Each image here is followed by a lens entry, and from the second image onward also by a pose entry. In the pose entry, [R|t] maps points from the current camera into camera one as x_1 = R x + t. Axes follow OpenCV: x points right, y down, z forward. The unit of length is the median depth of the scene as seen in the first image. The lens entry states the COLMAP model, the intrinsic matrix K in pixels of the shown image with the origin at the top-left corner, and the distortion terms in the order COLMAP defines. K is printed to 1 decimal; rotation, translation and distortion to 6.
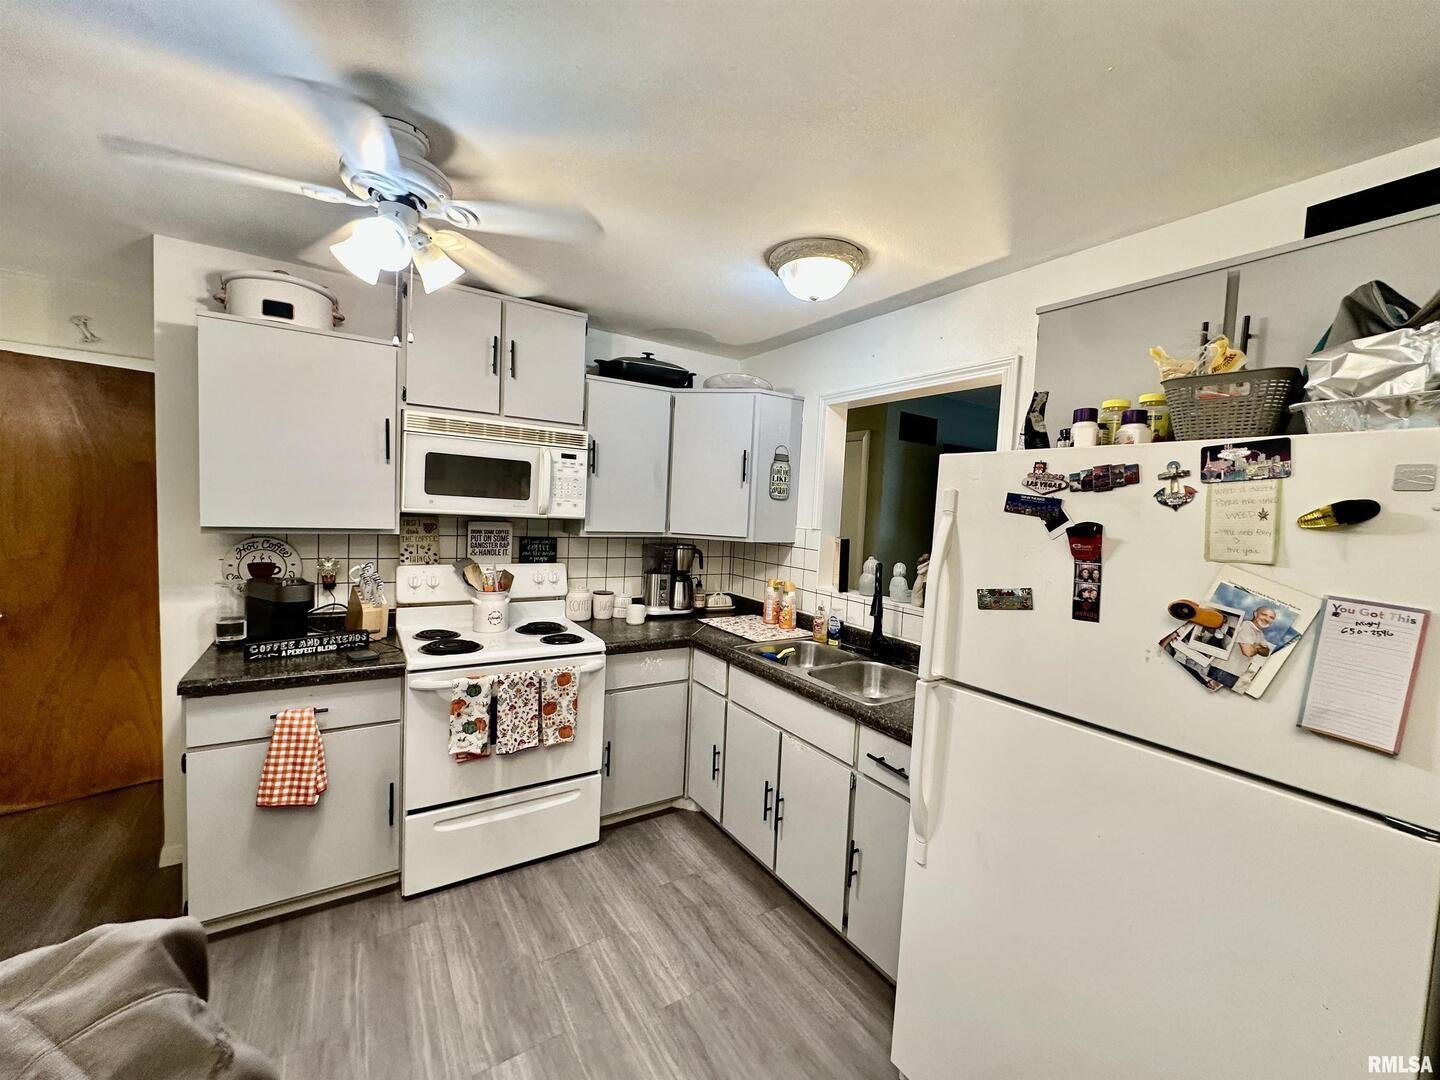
lens RADIAL K [[572.4, 0, 720.7], [0, 572.4, 539.9], [0, 0, 1]] dist [-0.004240, 0.000658]
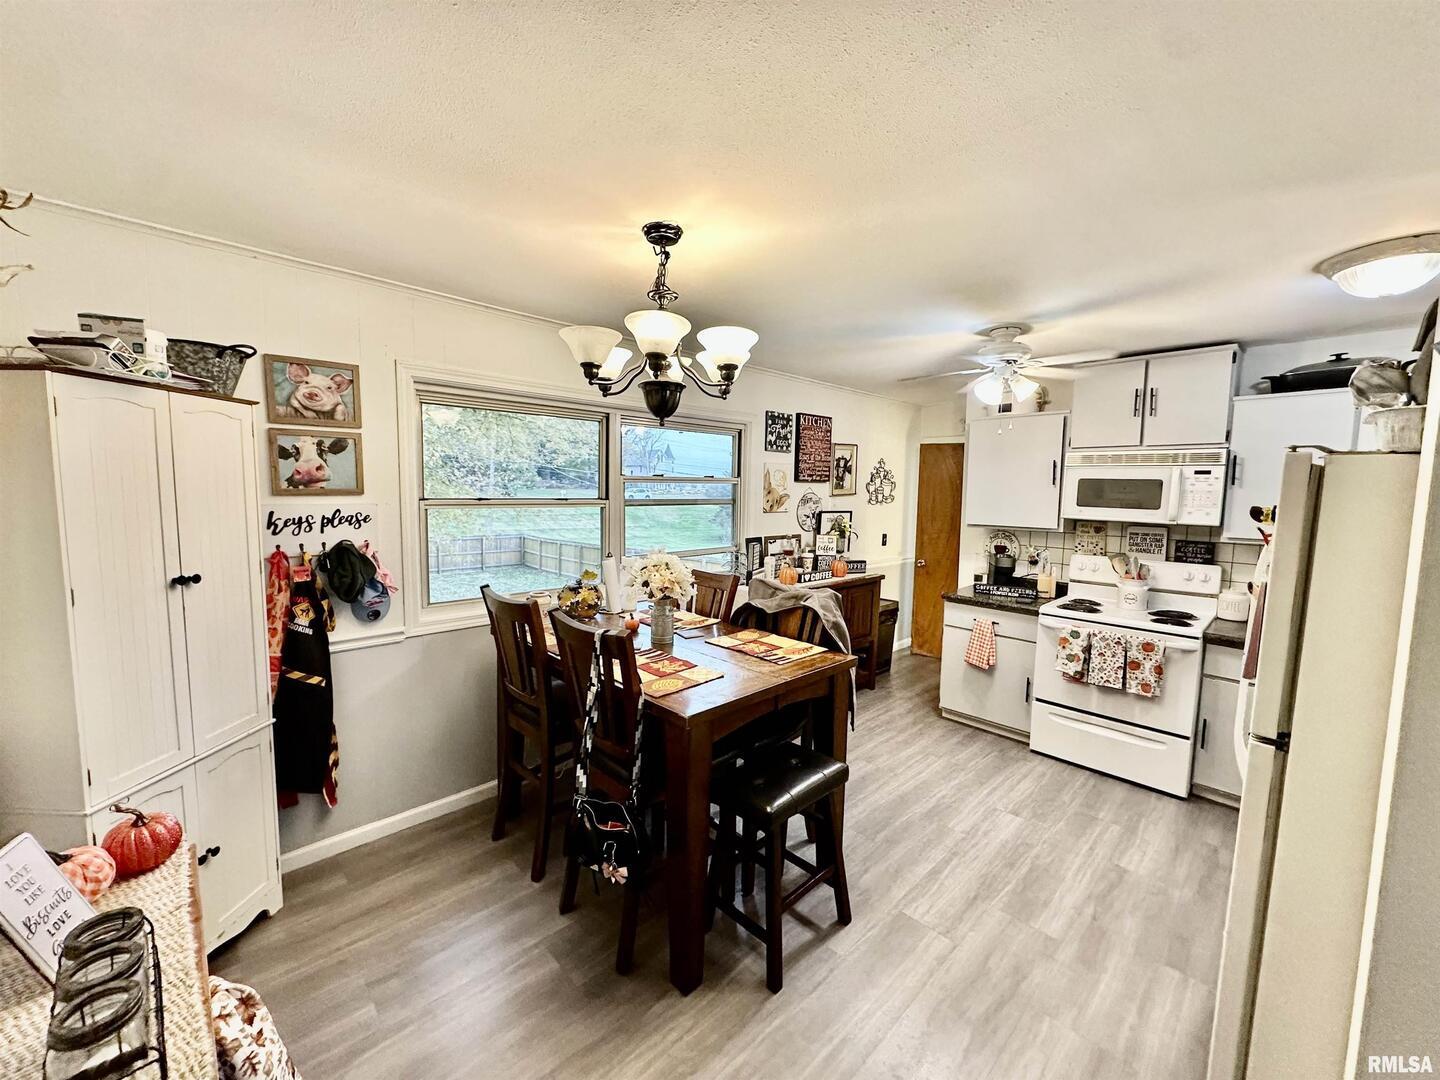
lens RADIAL K [[572.4, 0, 720.7], [0, 572.4, 539.9], [0, 0, 1]] dist [-0.004240, 0.000658]
pose [[0.191747, 0.045026, -0.980411, 0.851007], [-0.064199, 0.997383, 0.033249, 0.020643], [0.979342, 0.056566, 0.194136, -0.230950]]
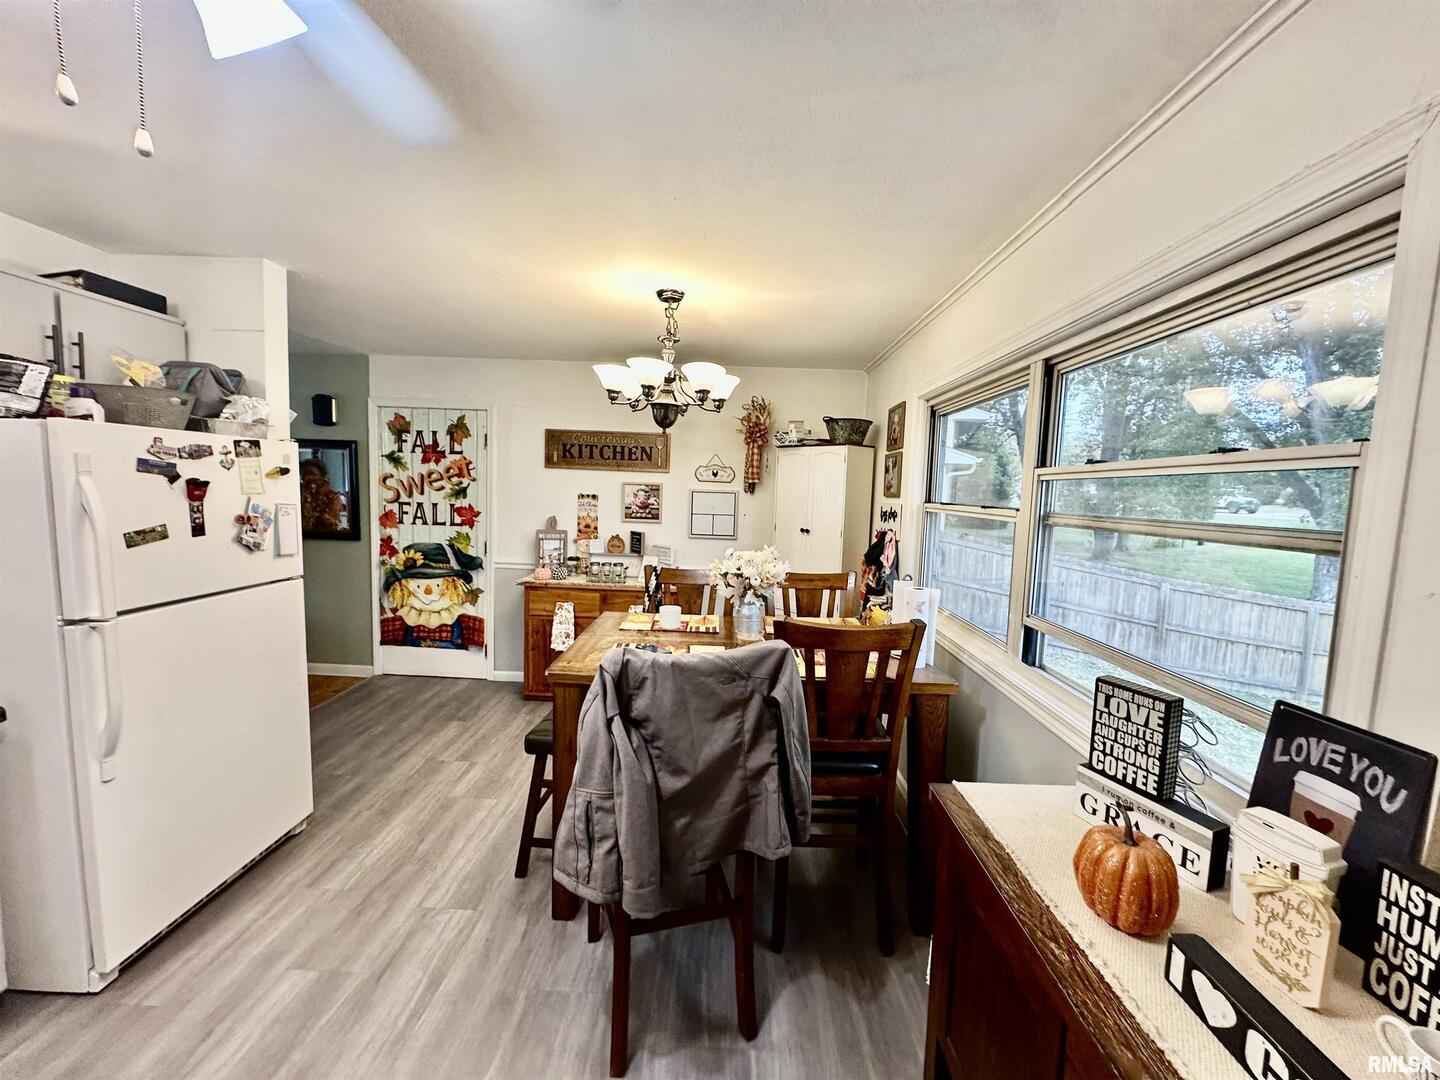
lens RADIAL K [[572.4, 0, 720.7], [0, 572.4, 539.9], [0, 0, 1]] dist [-0.004240, 0.000658]
pose [[-0.821676, -0.128855, 0.555198, -0.815066], [-0.043502, 0.985446, 0.164330, -0.100157], [-0.568293, 0.110874, -0.815322, 0.779608]]
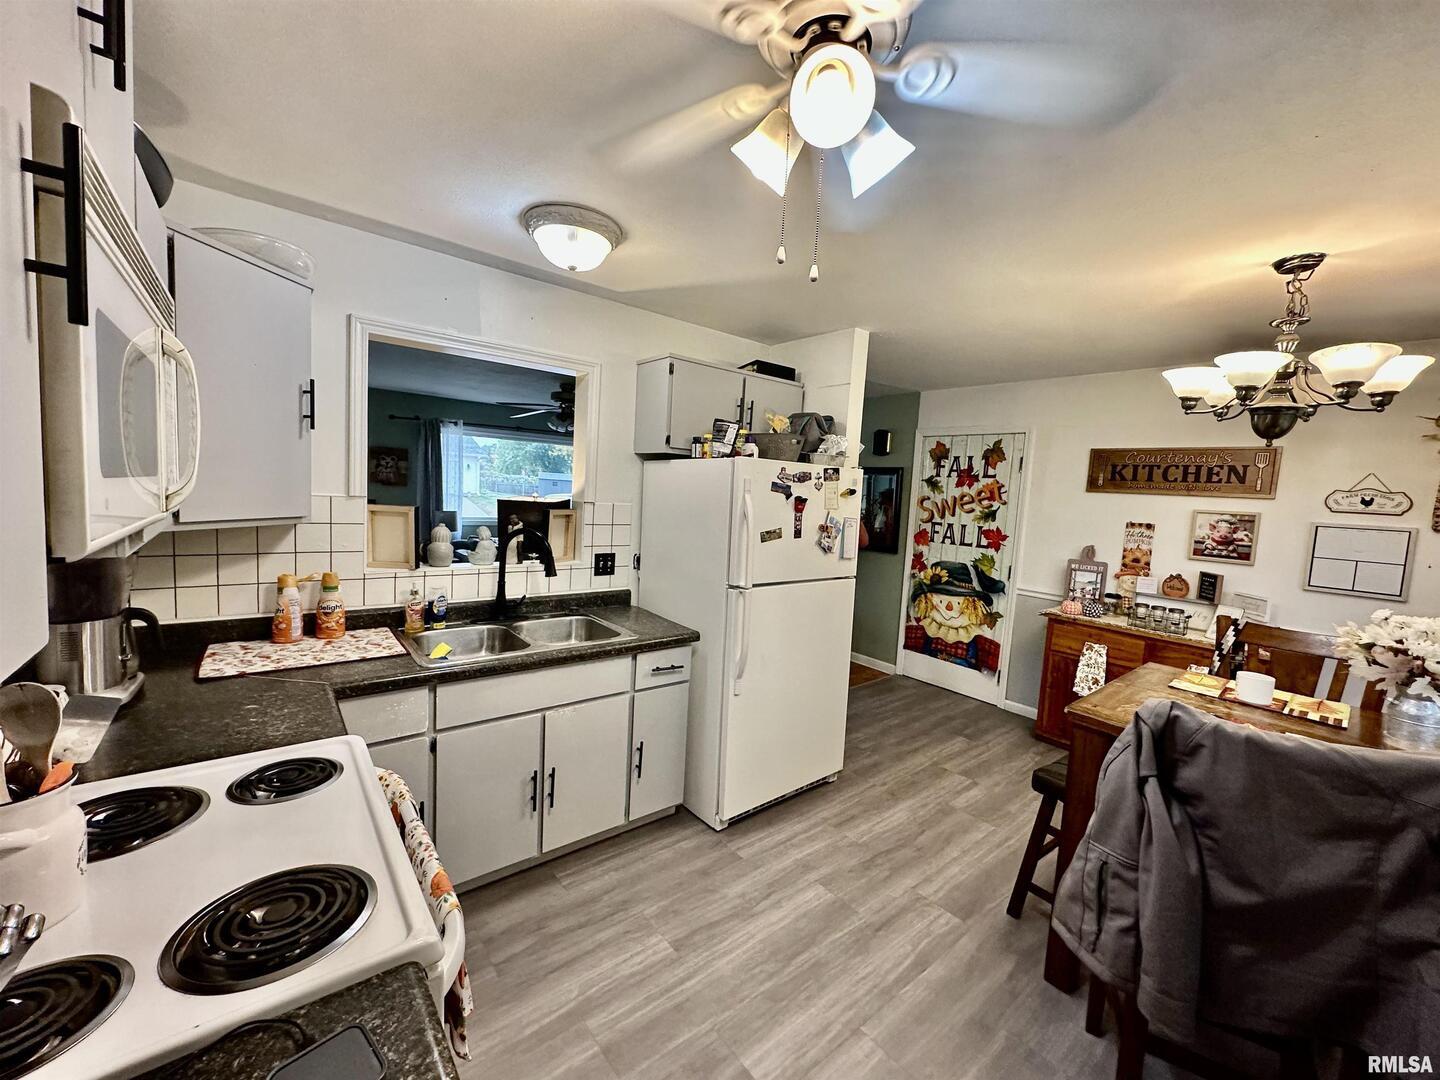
lens RADIAL K [[572.4, 0, 720.7], [0, 572.4, 539.9], [0, 0, 1]] dist [-0.004240, 0.000658]
pose [[-0.103169, -0.143415, 0.984270, -0.847381], [-0.004887, 0.989612, 0.143681, -0.096608], [-0.994652, 0.010013, -0.102799, 0.806864]]
